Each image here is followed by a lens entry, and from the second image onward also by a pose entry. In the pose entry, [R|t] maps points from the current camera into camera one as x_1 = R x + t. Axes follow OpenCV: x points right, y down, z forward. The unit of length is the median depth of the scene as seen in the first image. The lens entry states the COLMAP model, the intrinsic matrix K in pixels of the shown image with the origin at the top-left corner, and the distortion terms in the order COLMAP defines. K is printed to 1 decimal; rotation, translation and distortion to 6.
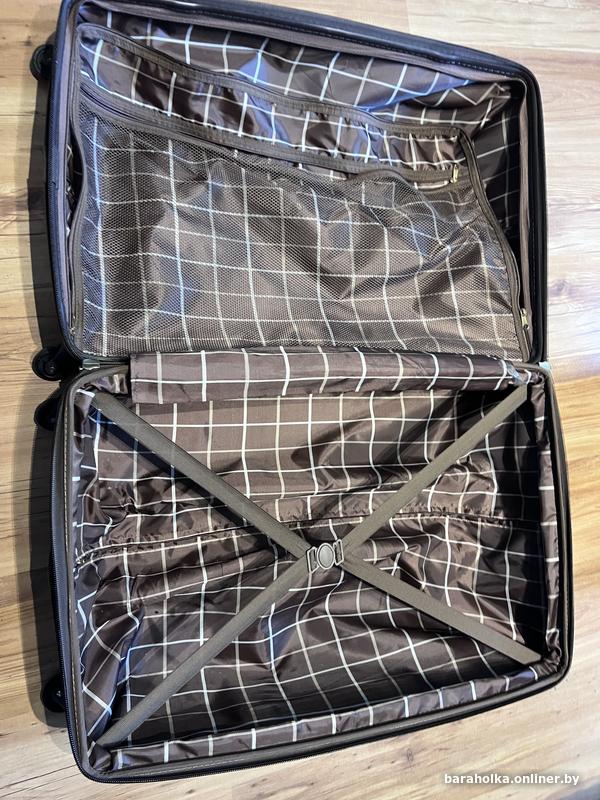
lens RADIAL K [[598.8, 0, 304.6], [0, 598.8, 400.7], [0, 0, 1]] dist [0.024426, -0.016851]
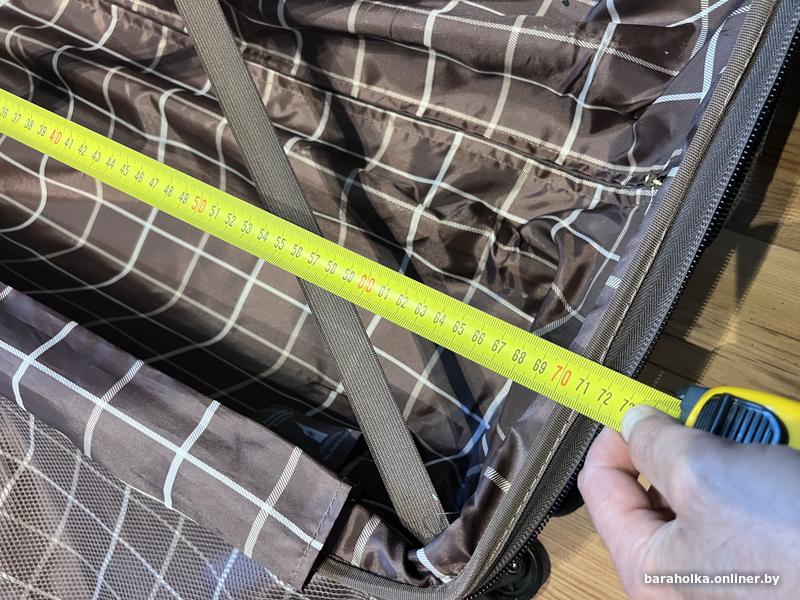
lens RADIAL K [[598.8, 0, 401.8], [0, 598.8, 304.2], [0, 0, 1]] dist [0.024426, -0.016851]
pose [[-0.901740, -0.424851, -0.079788, -0.198139], [0.432041, -0.891869, -0.133829, 0.157130], [-0.014303, -0.155151, 0.987787, 0.521974]]
